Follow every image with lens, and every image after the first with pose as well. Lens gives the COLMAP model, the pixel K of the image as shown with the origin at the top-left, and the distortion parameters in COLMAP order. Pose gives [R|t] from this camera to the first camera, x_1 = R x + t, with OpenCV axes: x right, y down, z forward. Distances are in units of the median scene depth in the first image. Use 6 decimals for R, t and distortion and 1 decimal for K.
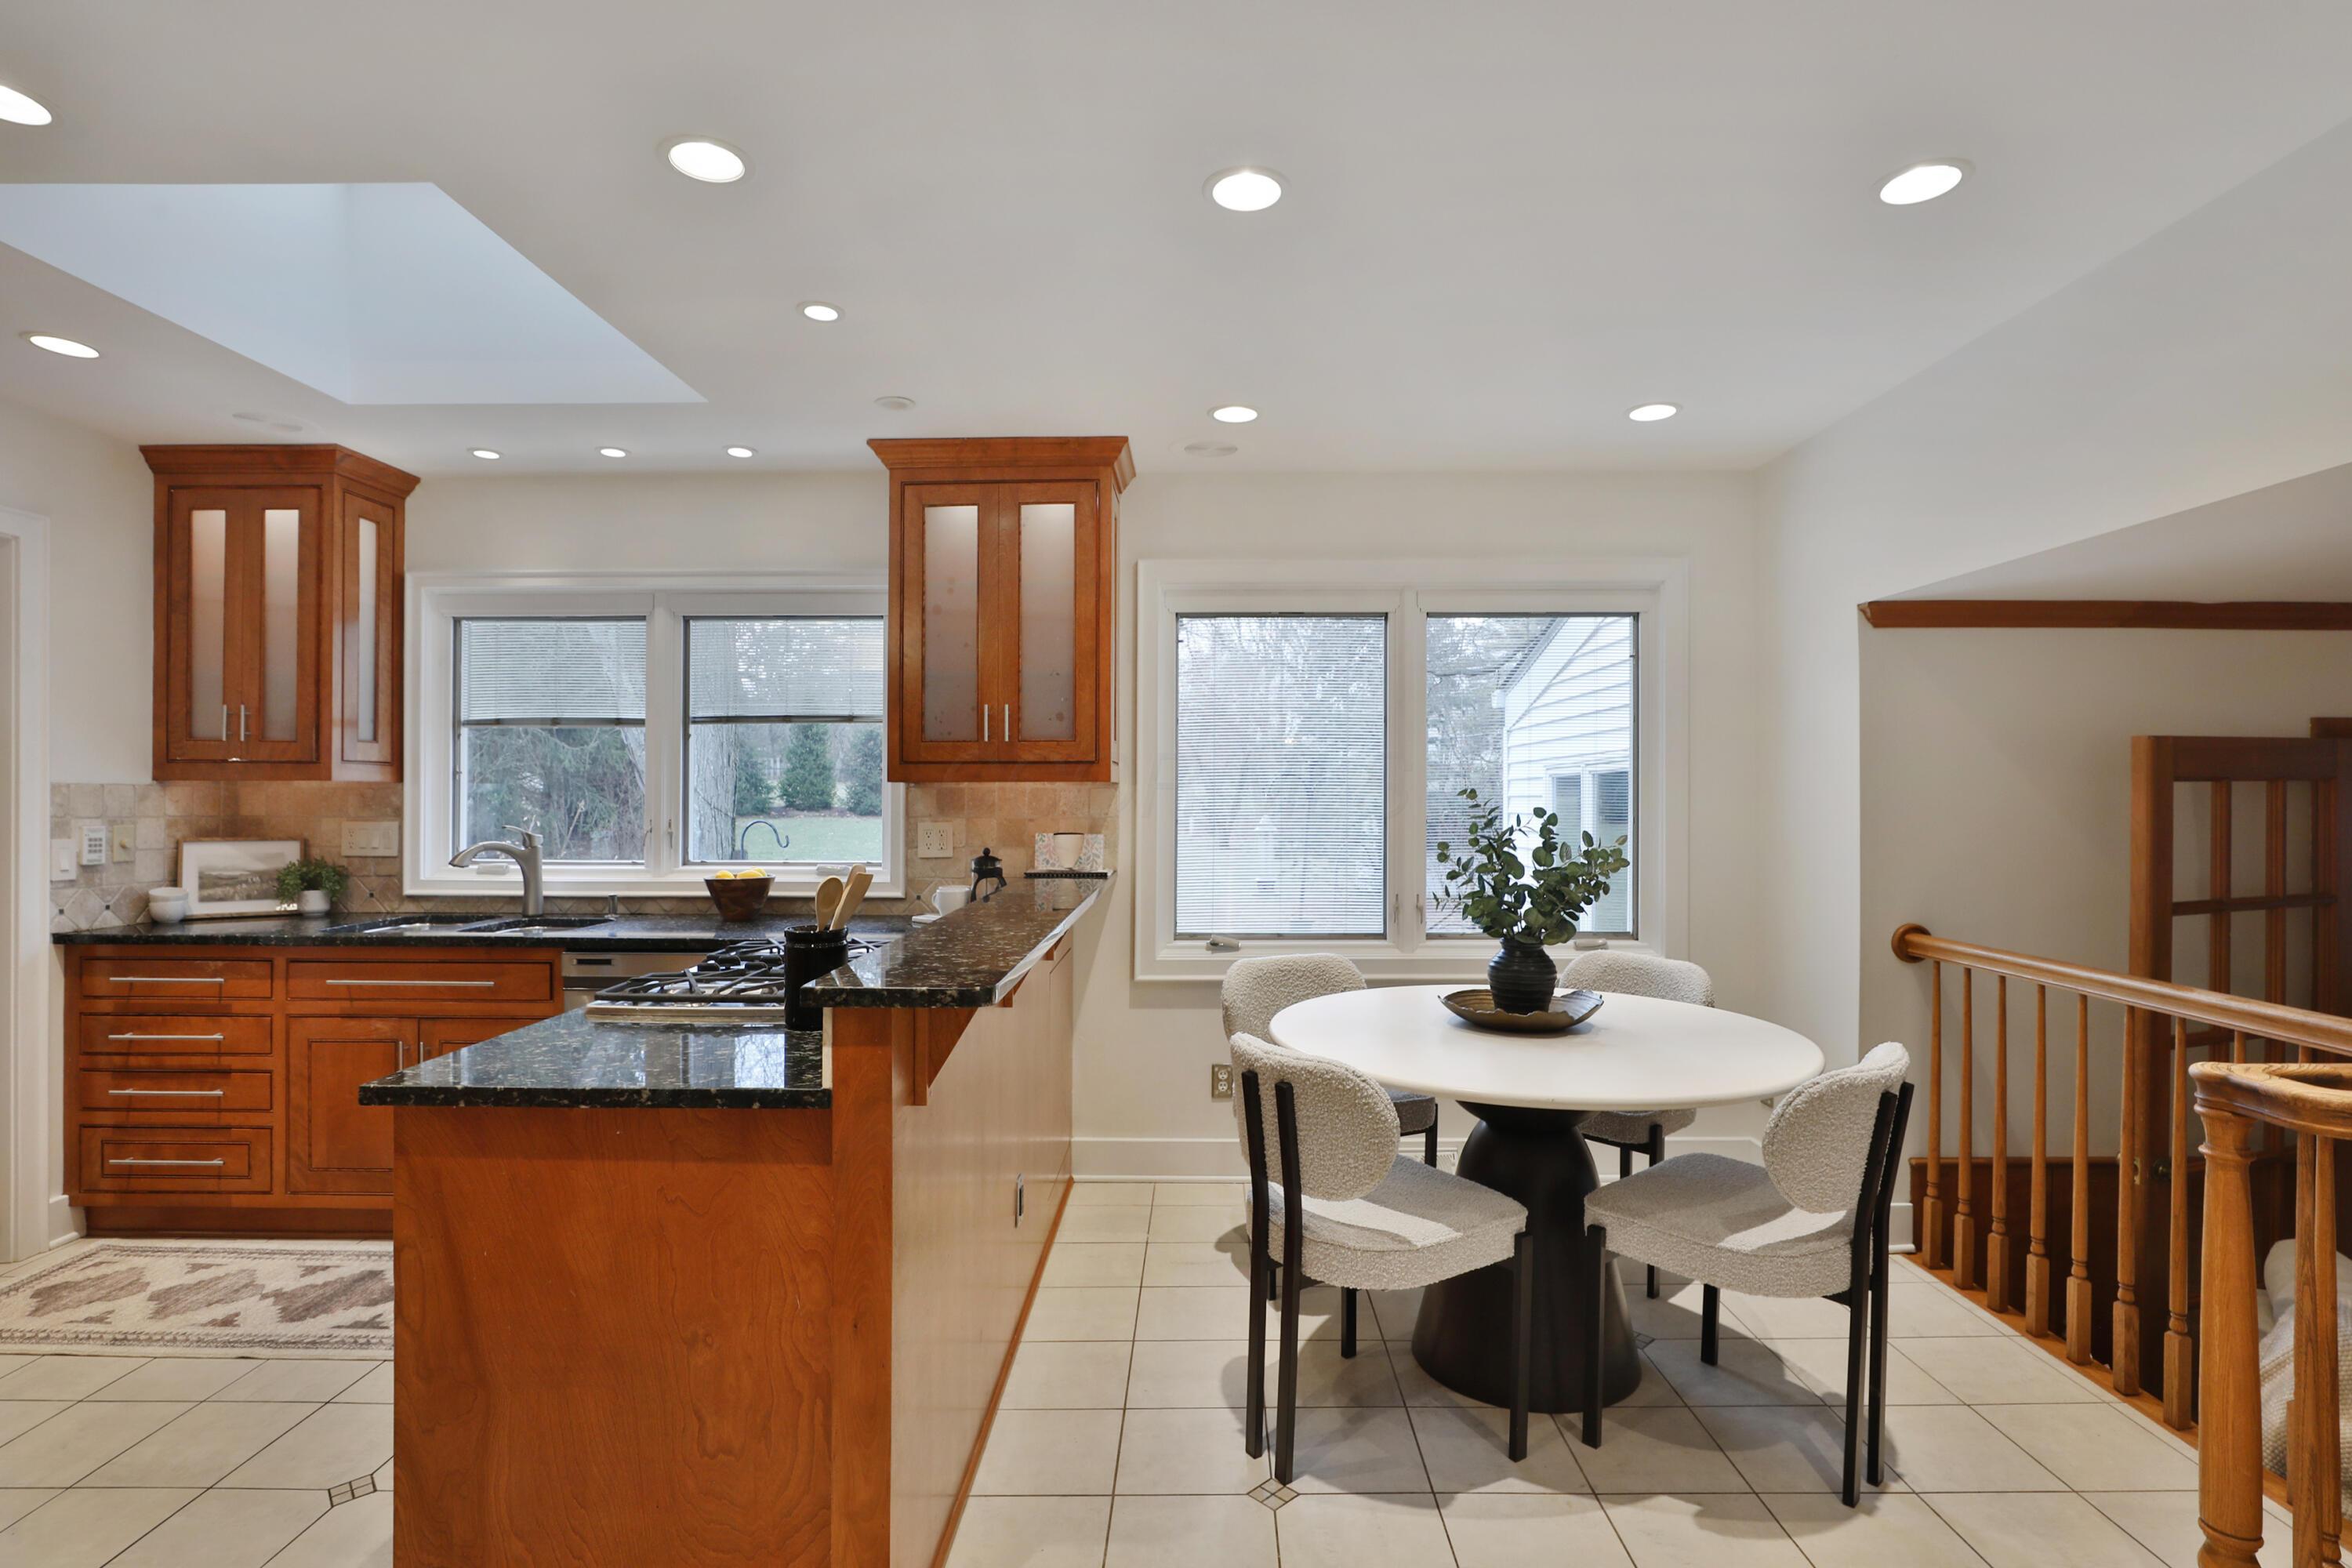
lens RADIAL K [[1128.1, 0, 1166.4], [0, 1128.1, 781.7], [0, 0, 1]] dist [-0.036966, -0.000380]
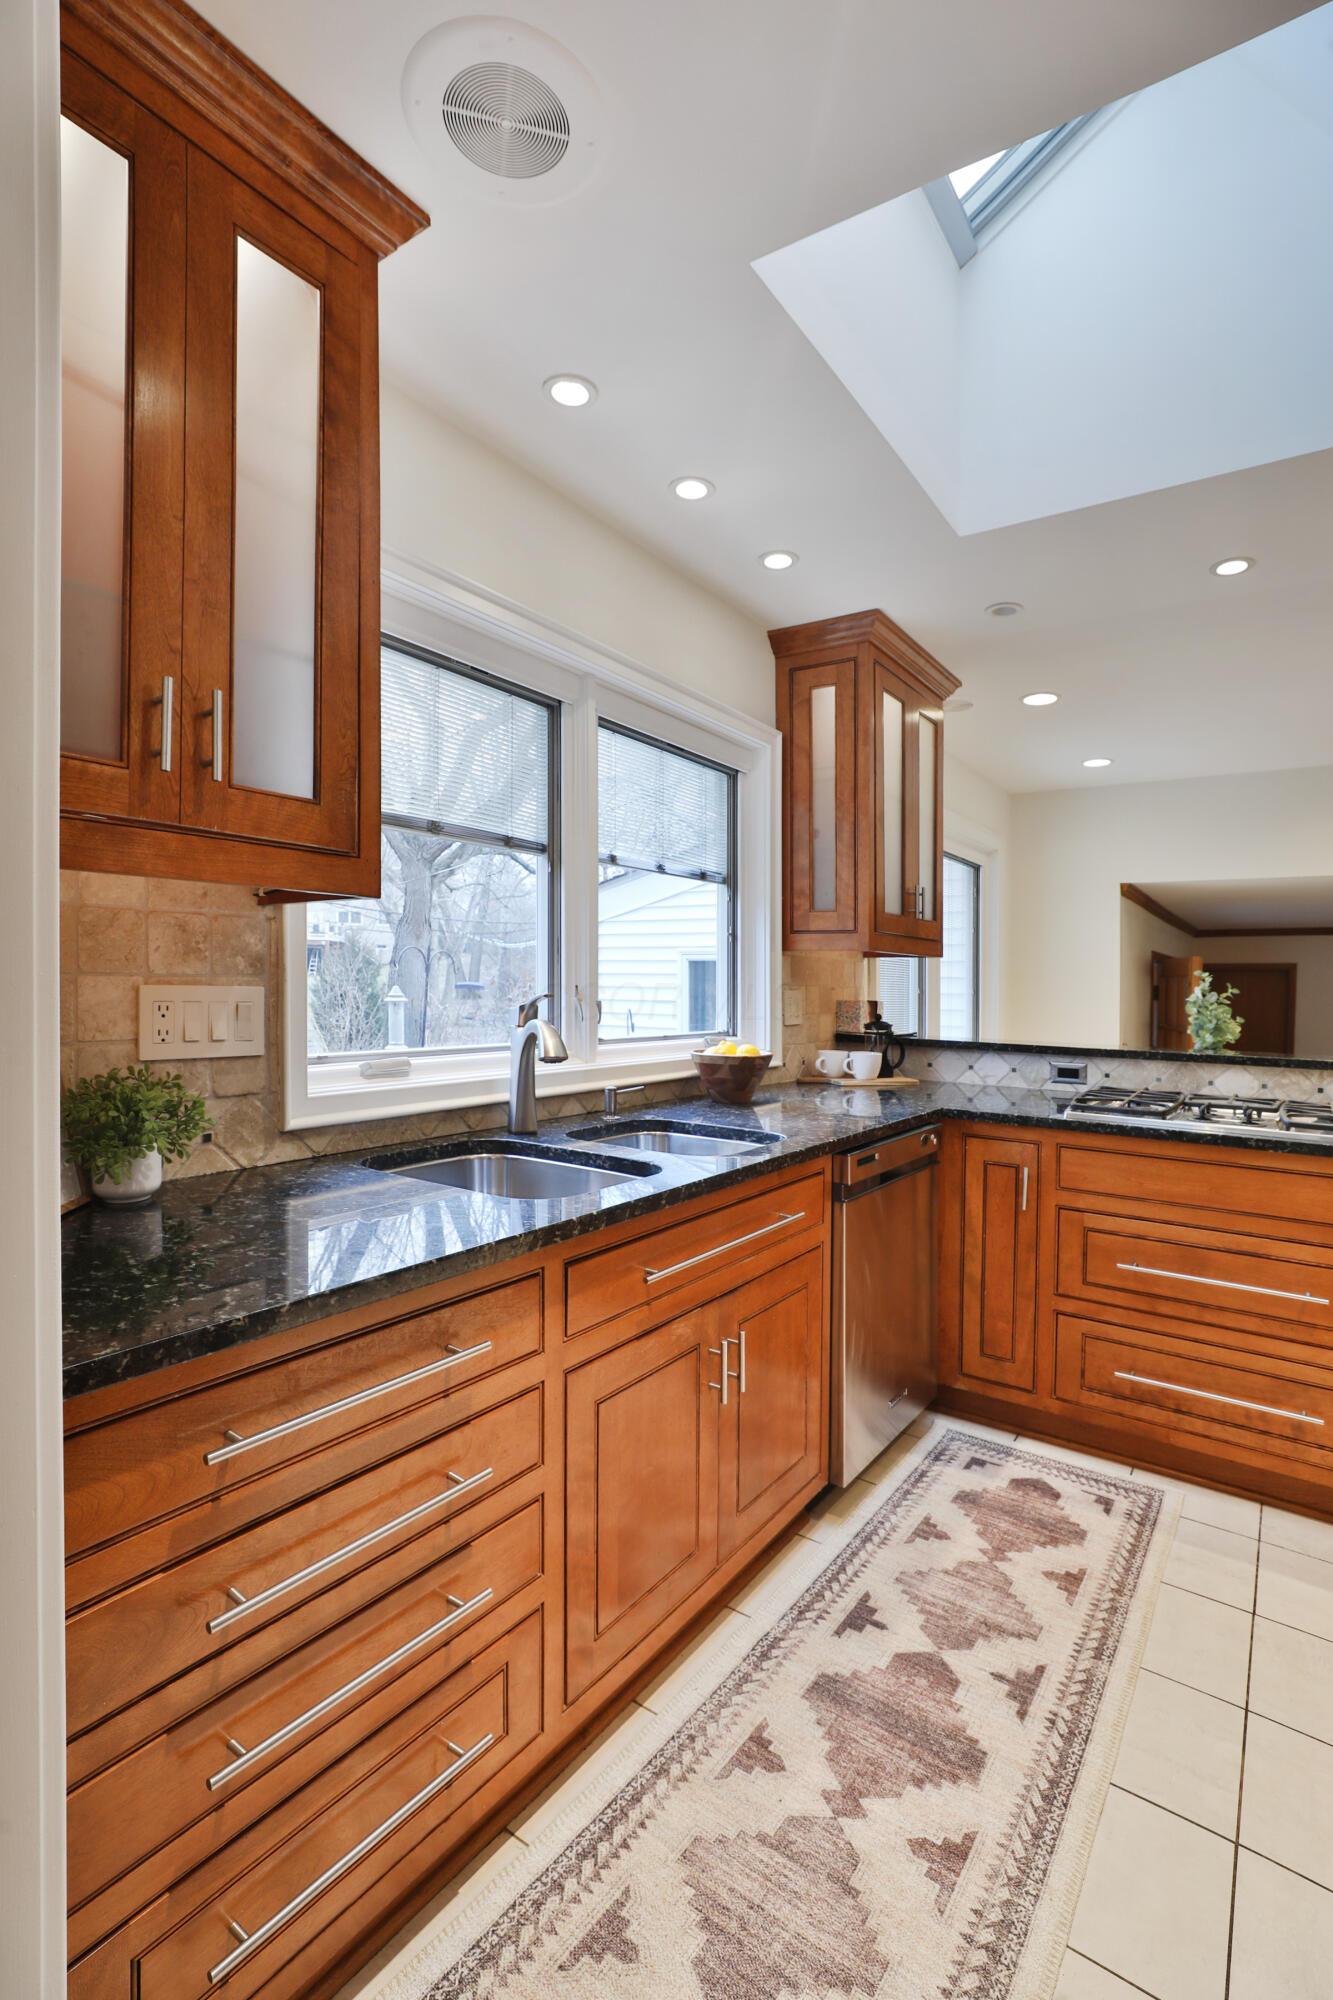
lens RADIAL K [[918.4, 0, 673.2], [0, 918.4, 993.7], [0, 0, 1]] dist [-0.038040, 0.002937]
pose [[0.546669, 0.001497, 0.837348, -1.117873], [-0.031802, 0.999314, 0.018976, 0.031198], [-0.836745, -0.037003, 0.546341, 0.738672]]
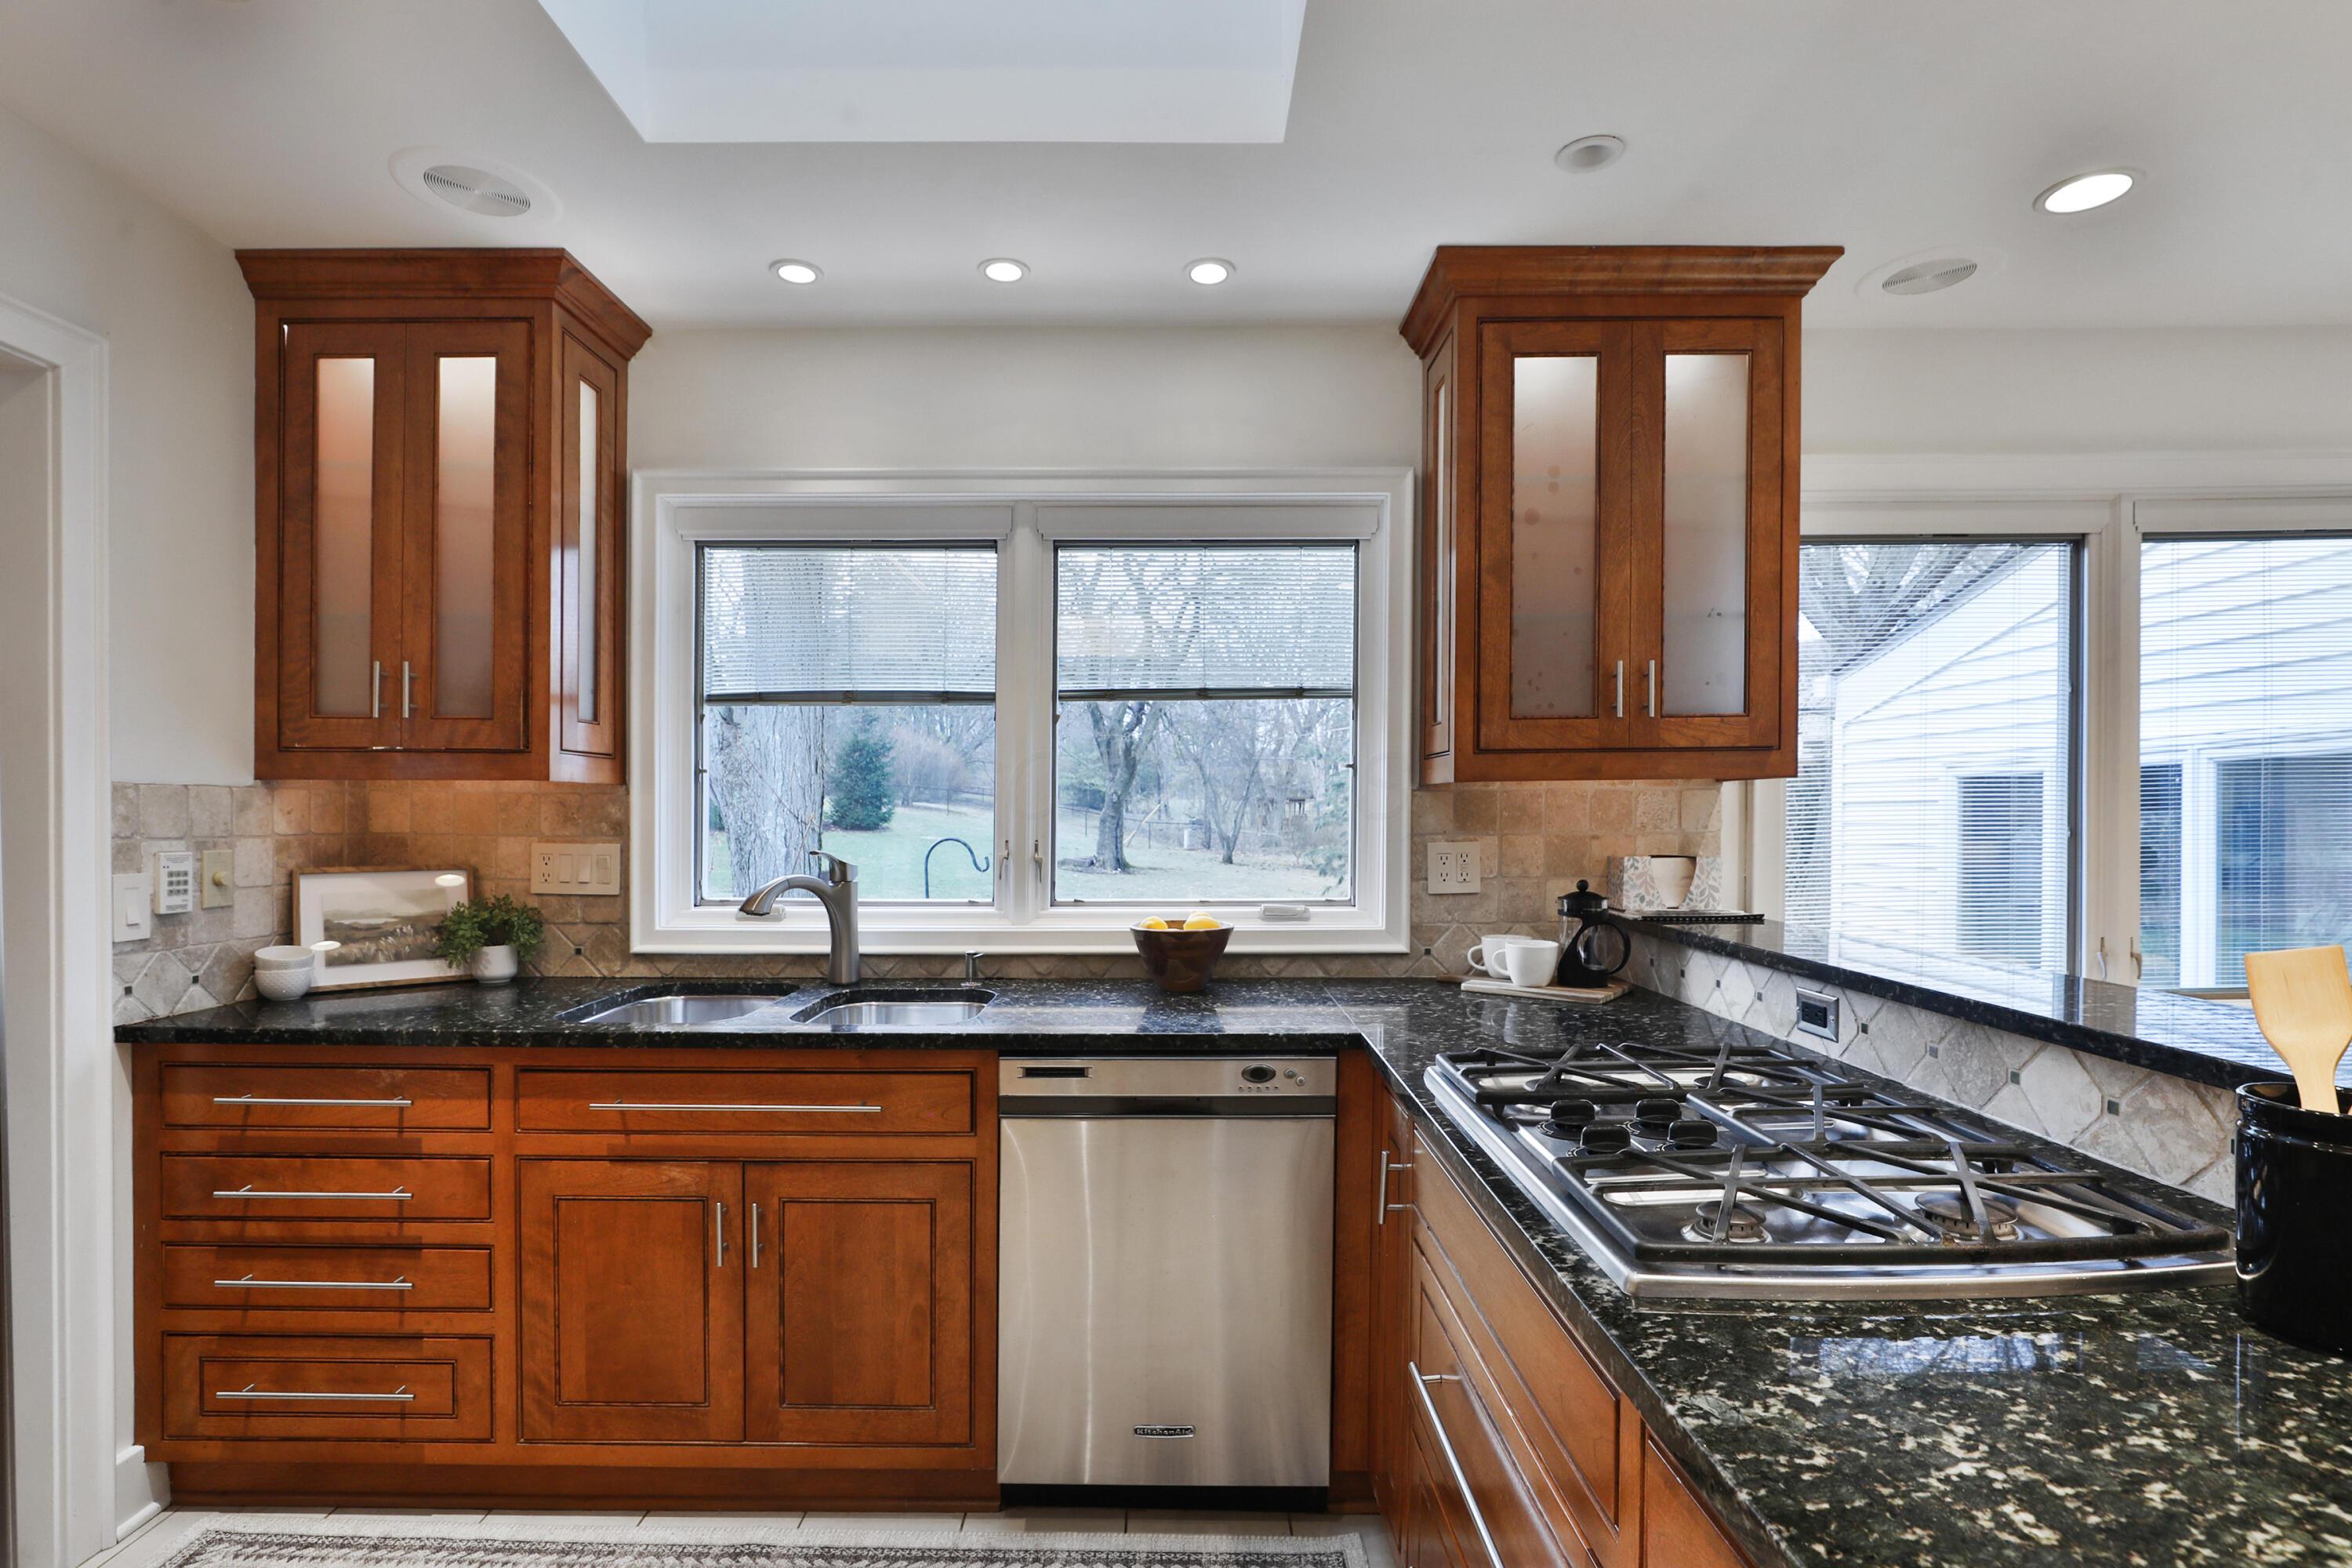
lens RADIAL K [[1108.3, 0, 1157.5], [0, 1108.3, 817.9], [0, 0, 1]] dist [-0.033960, 0.001728]
pose [[0.999560, -0.000230, 0.029652, -0.459608], [-0.000315, 0.999831, 0.018386, 0.010293], [-0.029651, -0.018387, 0.999391, 0.382170]]
